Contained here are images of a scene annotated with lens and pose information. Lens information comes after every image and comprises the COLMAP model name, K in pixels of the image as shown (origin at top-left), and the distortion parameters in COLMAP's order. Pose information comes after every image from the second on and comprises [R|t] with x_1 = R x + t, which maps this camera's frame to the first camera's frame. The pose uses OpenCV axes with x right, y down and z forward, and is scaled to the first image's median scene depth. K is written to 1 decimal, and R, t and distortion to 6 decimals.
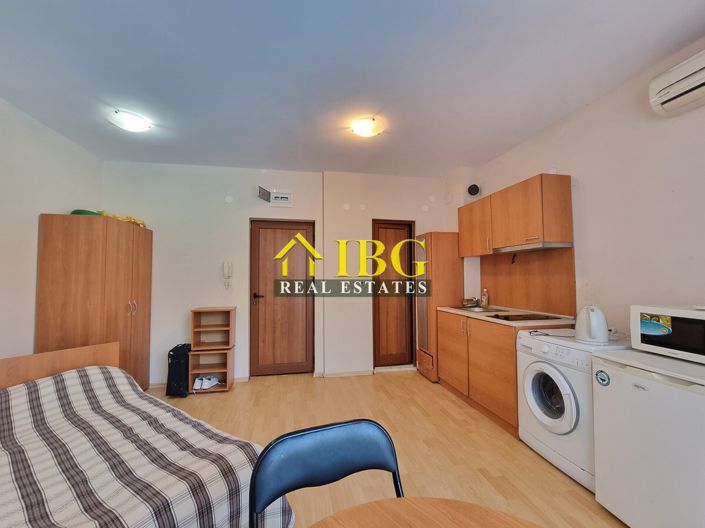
lens RADIAL K [[290.7, 0, 348.7], [0, 290.7, 266.2], [0, 0, 1]] dist [-0.003954, -0.000415]
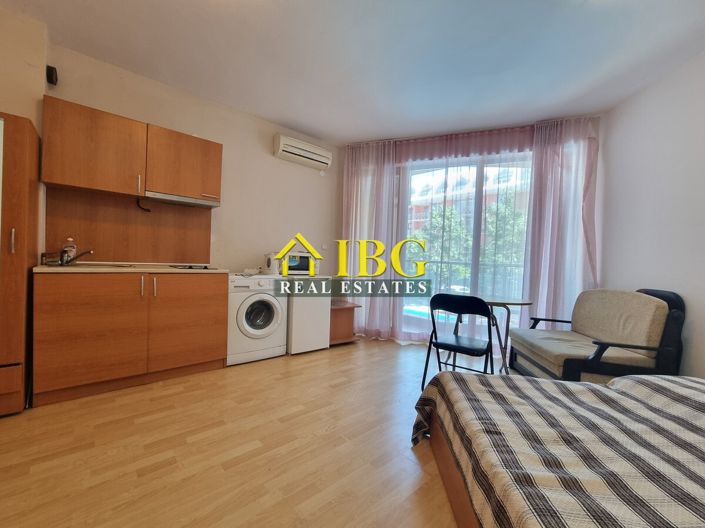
lens RADIAL K [[290.7, 0, 348.7], [0, 290.7, 266.2], [0, 0, 1]] dist [-0.003954, -0.000415]
pose [[-0.499406, -0.036910, 0.865582, -0.481317], [-0.073707, 0.997280, 0.000000, 0.104980], [-0.863227, -0.063799, -0.500768, 0.840531]]
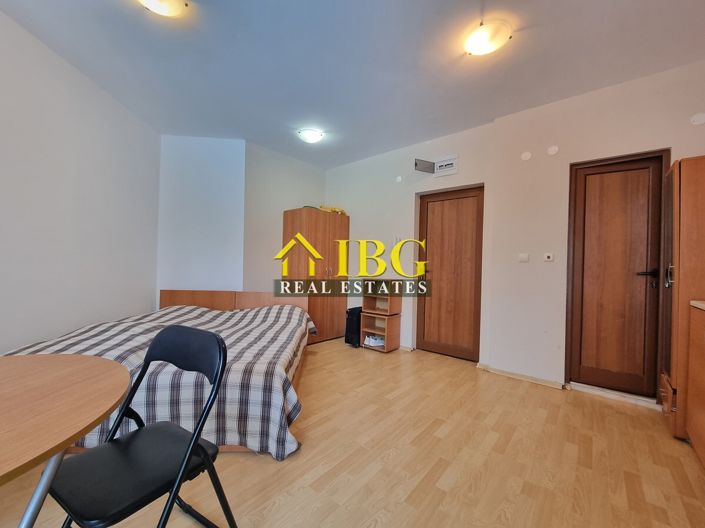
lens RADIAL K [[290.7, 0, 348.7], [0, 290.7, 266.2], [0, 0, 1]] dist [-0.003954, -0.000415]
pose [[0.617301, 0.018807, -0.786503, 0.363689], [0.002248, 0.999668, 0.025668, 0.070932], [0.786724, -0.017613, 0.617053, 0.211492]]
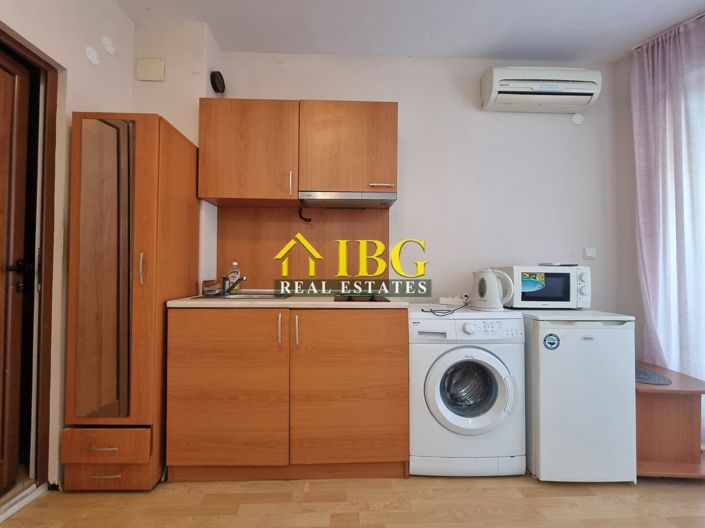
lens RADIAL K [[290.7, 0, 348.7], [0, 290.7, 266.2], [0, 0, 1]] dist [-0.003954, -0.000415]
pose [[0.161622, 0.022100, 0.986605, -0.071792], [-0.045139, 0.998868, -0.014981, 0.093339], [-0.985820, -0.042113, 0.162436, 0.741220]]
